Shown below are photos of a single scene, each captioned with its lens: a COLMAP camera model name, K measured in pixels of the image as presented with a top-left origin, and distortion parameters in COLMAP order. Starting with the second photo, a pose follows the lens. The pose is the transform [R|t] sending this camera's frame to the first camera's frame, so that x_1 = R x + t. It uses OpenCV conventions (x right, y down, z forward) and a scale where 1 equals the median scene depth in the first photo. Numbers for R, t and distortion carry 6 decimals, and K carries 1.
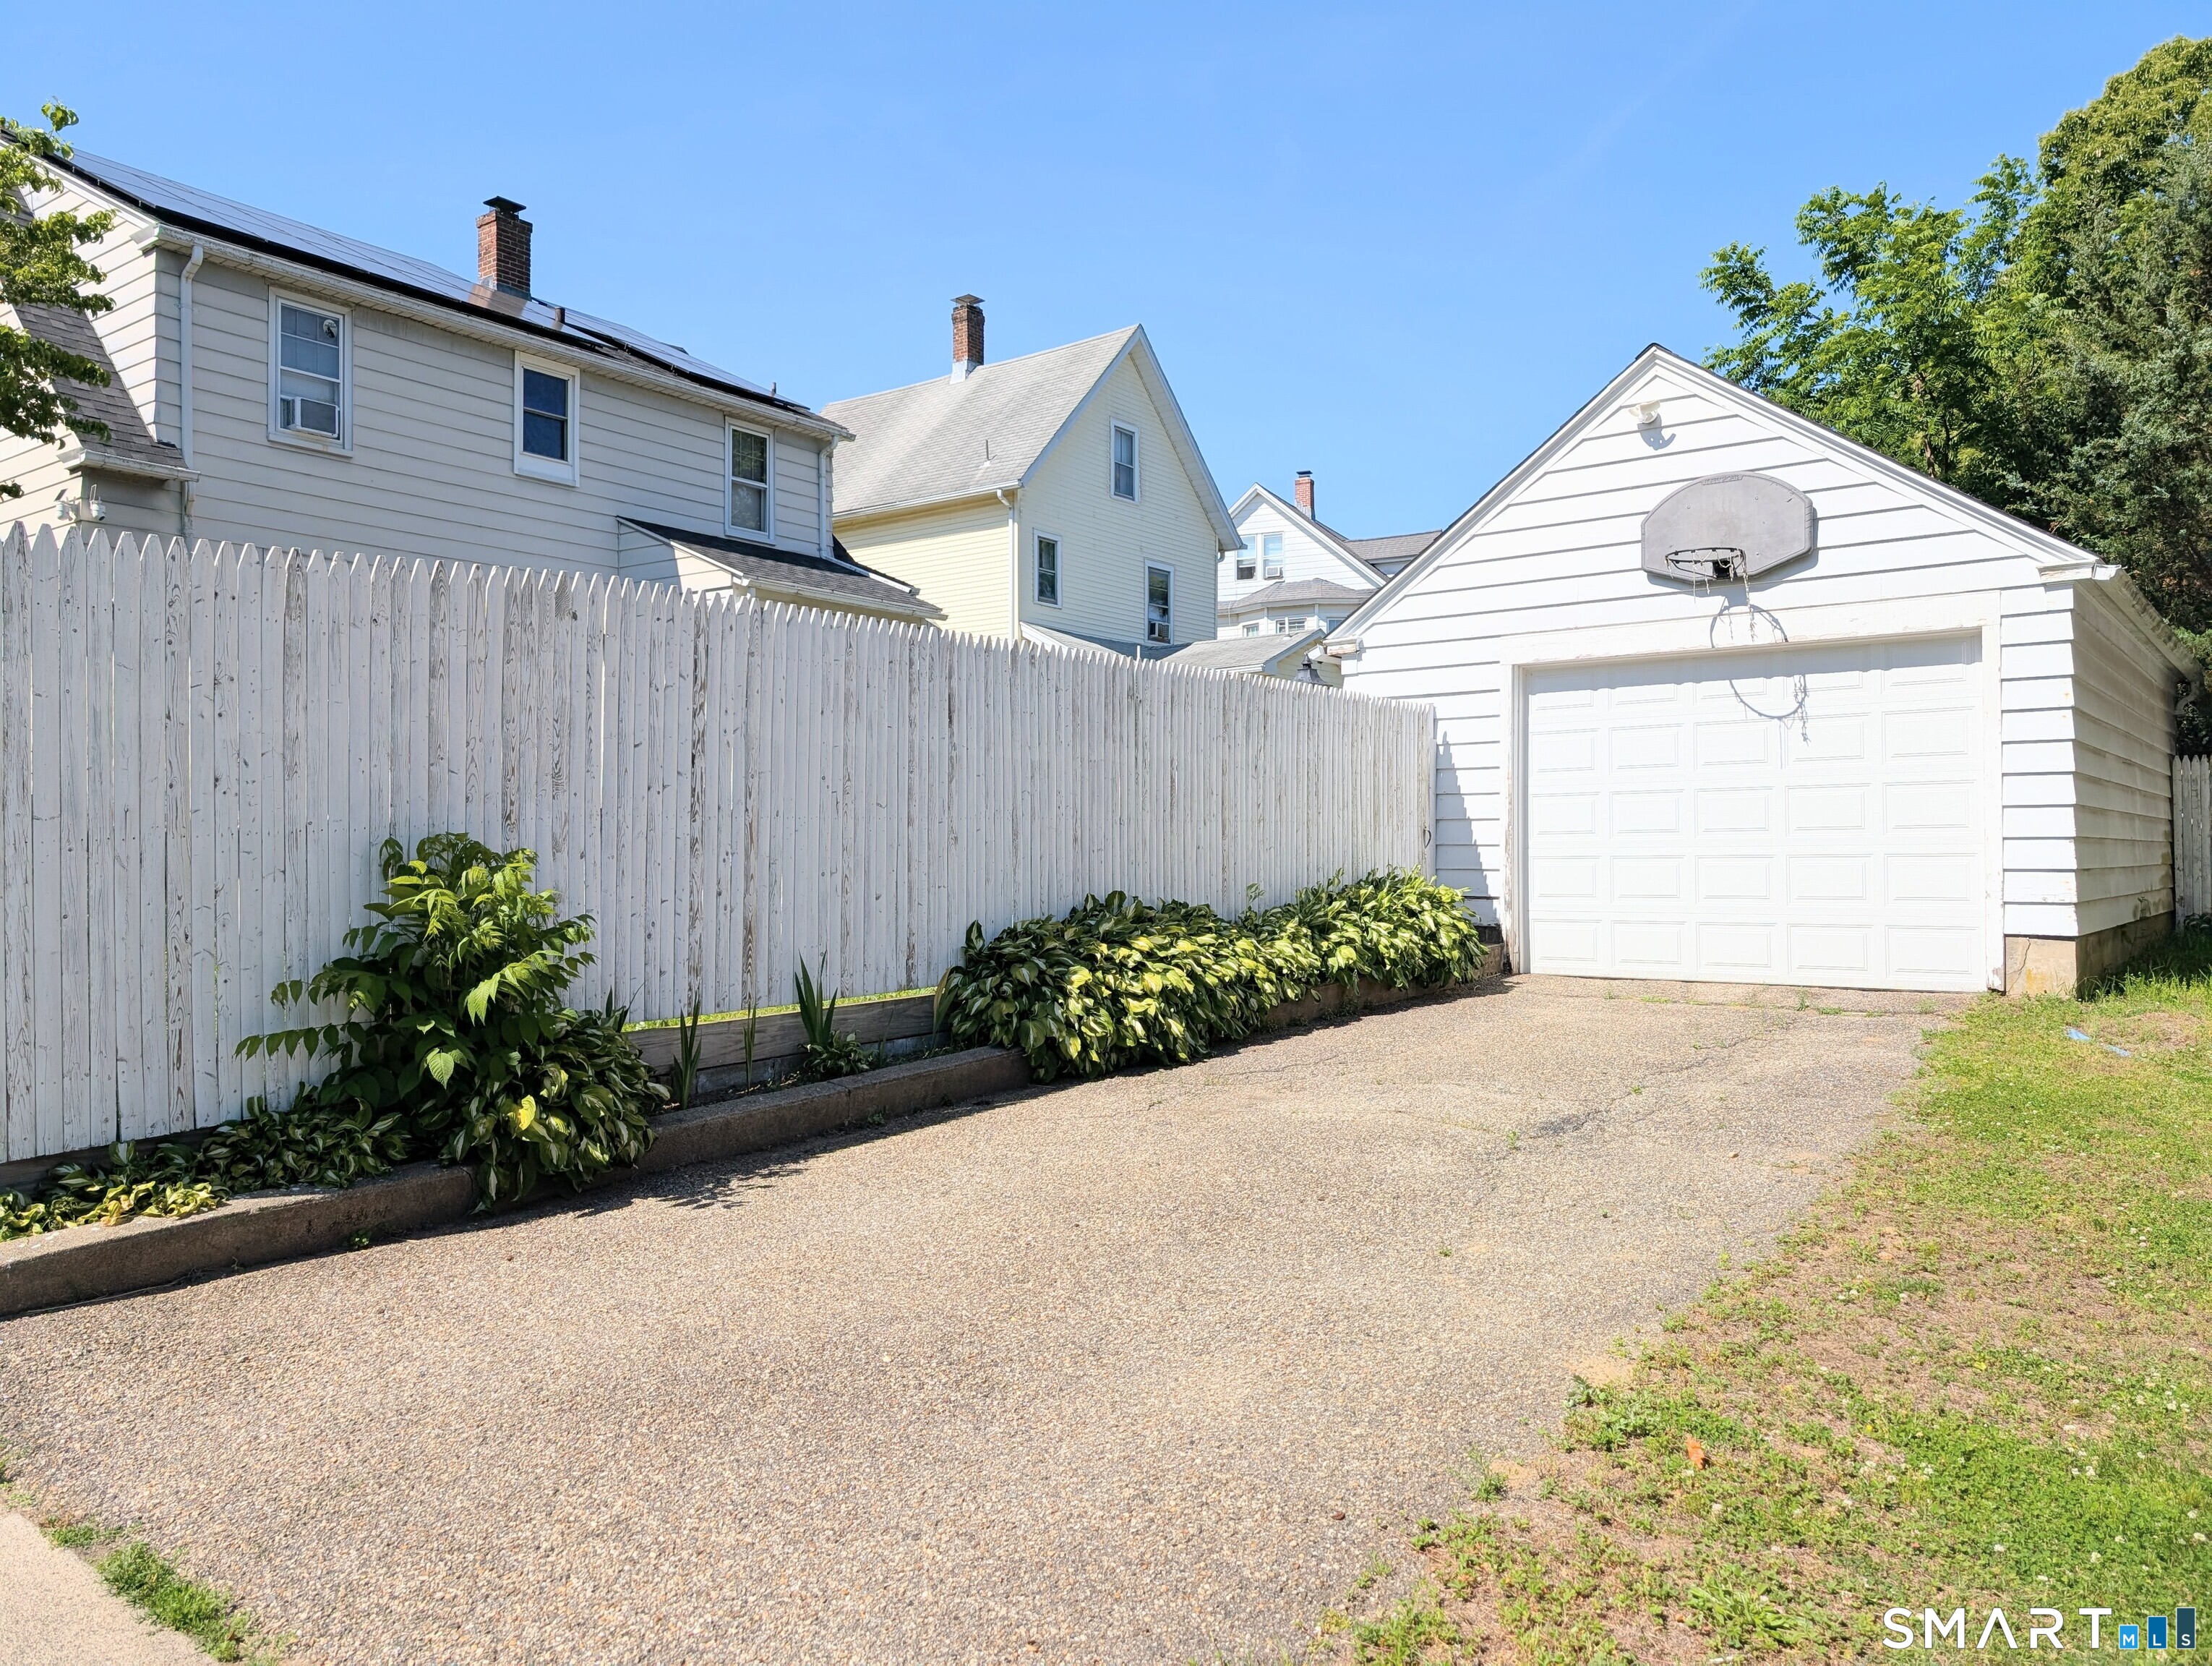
lens RADIAL K [[1590.1, 0, 1092.7], [0, 1590.1, 831.4], [0, 0, 1]] dist [0.025633, -0.027405]
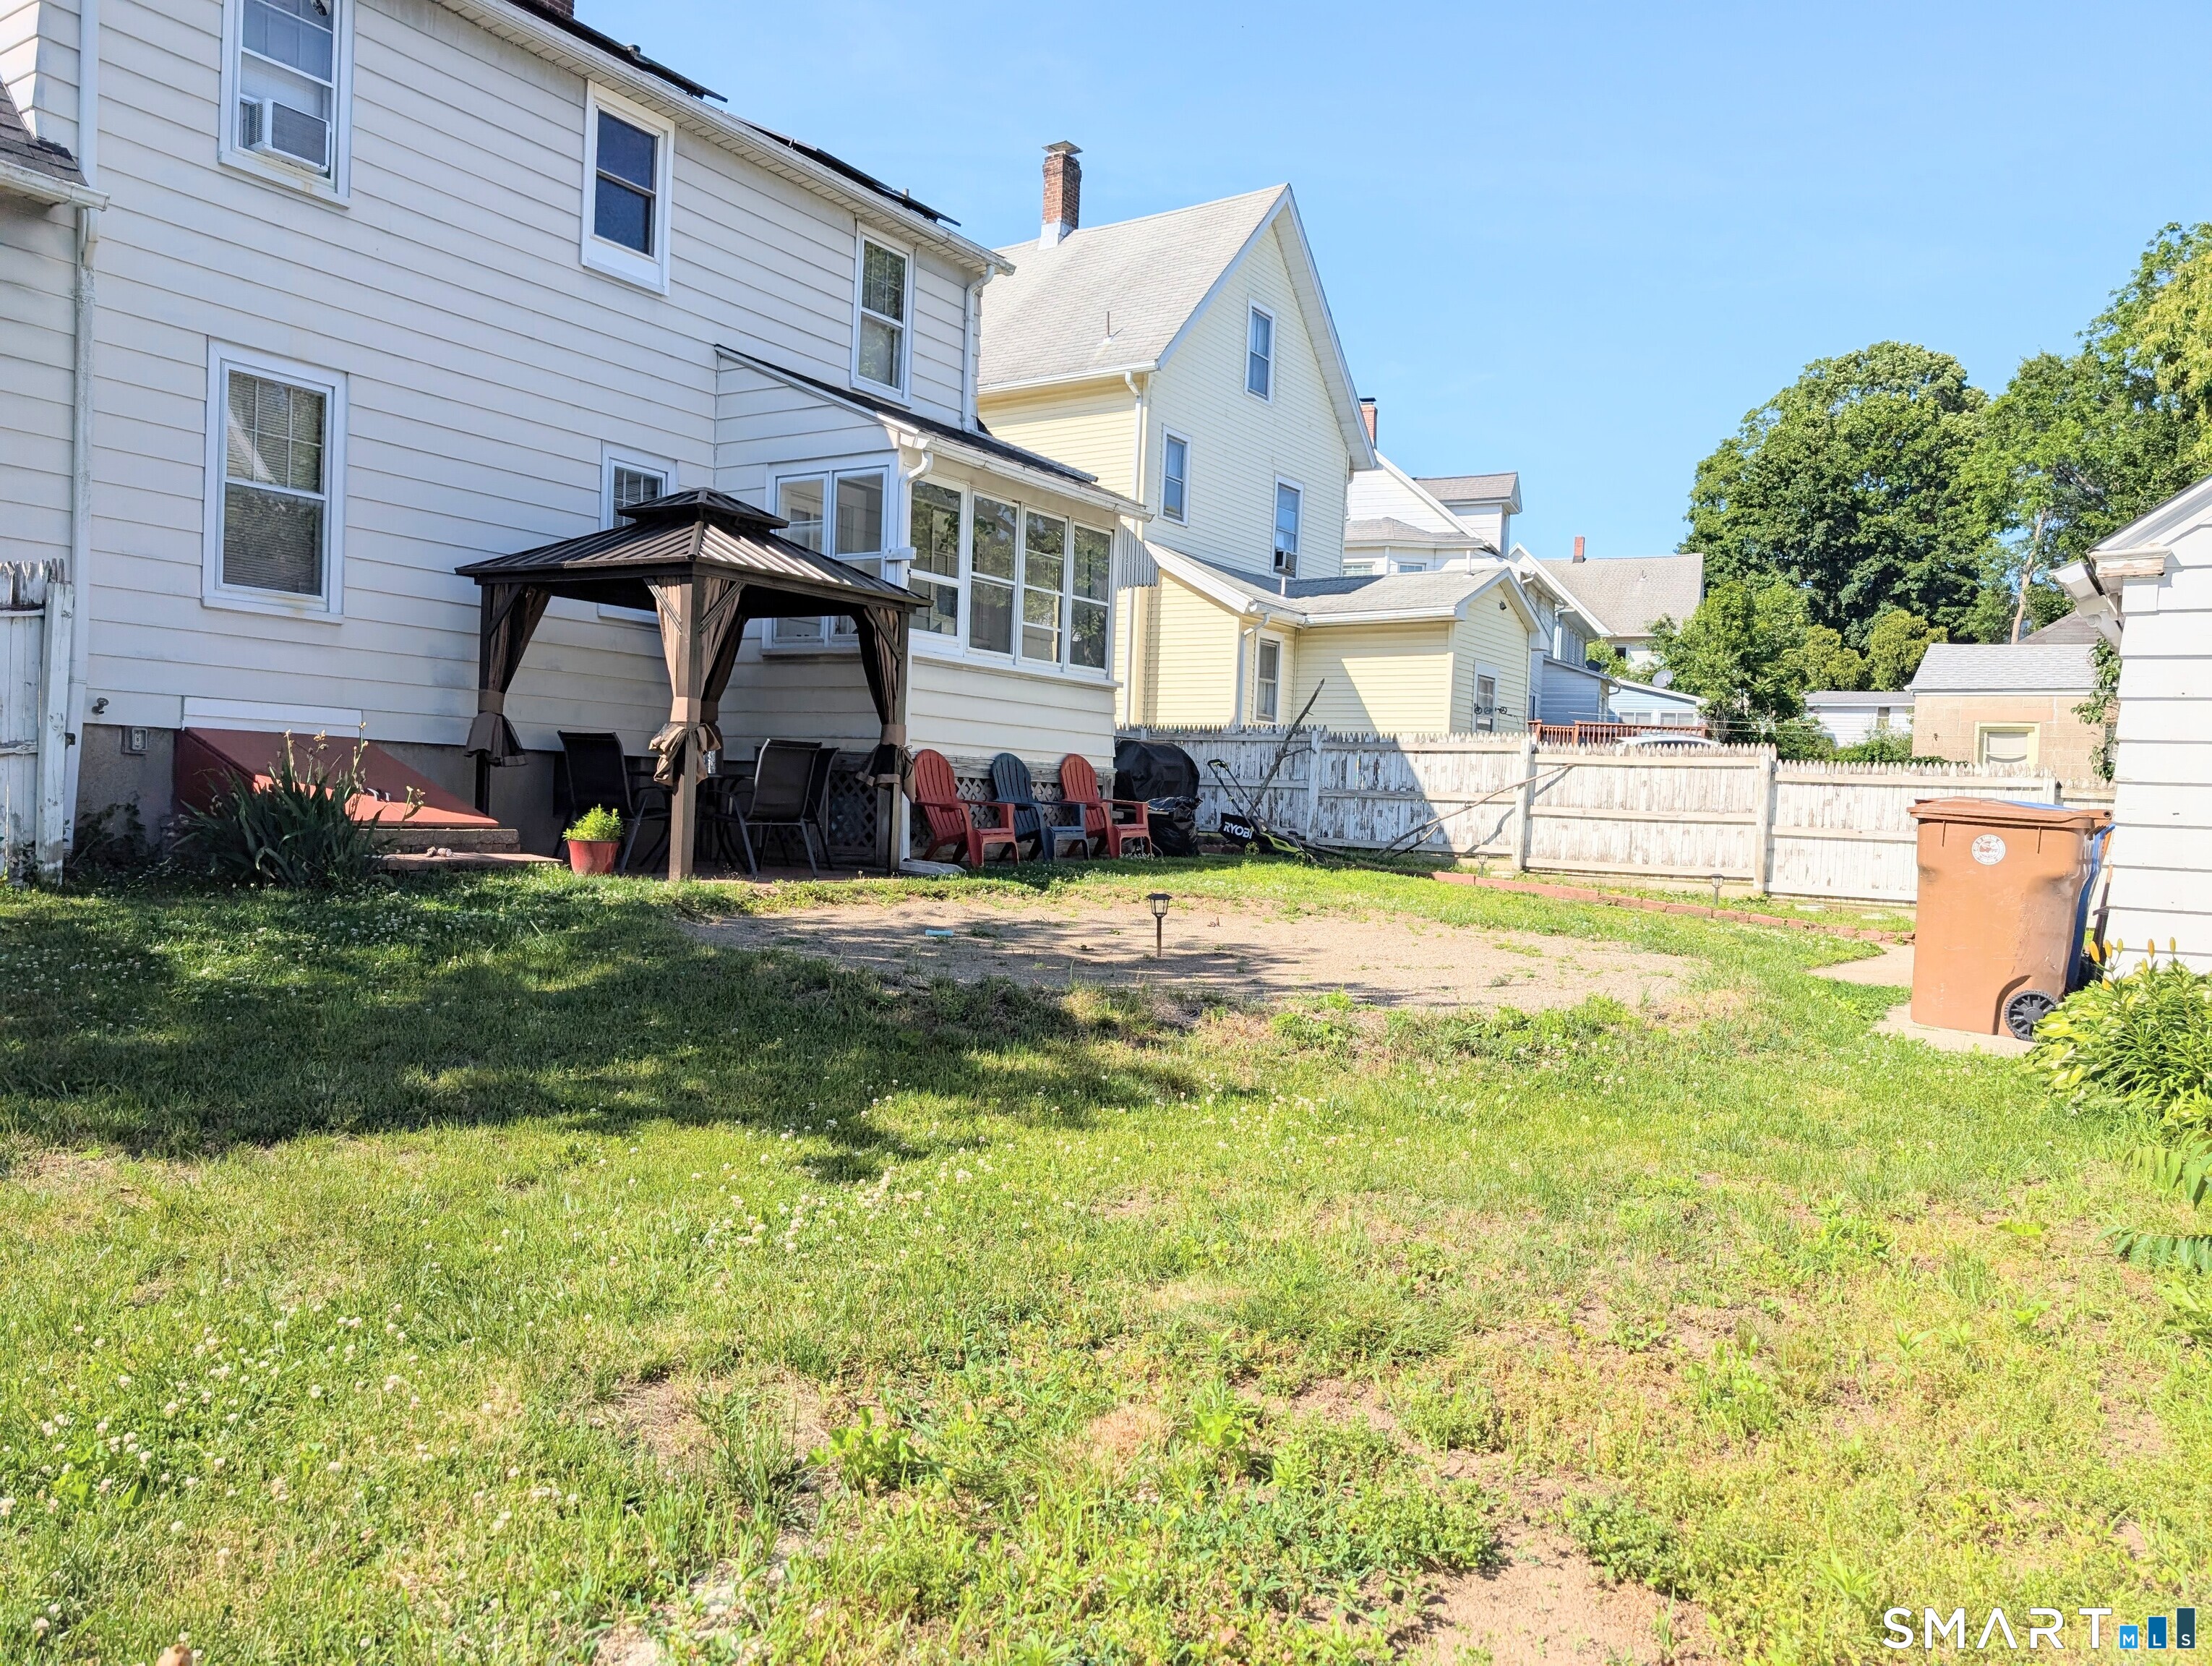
lens RADIAL K [[1590.1, 0, 1120.4], [0, 1590.1, 842.6], [0, 0, 1]] dist [0.025633, -0.027405]
pose [[0.997018, 0.039197, 0.066473, -0.145466], [-0.041905, 0.998327, 0.039842, -0.012392], [-0.064800, -0.042509, 0.996992, 0.253489]]
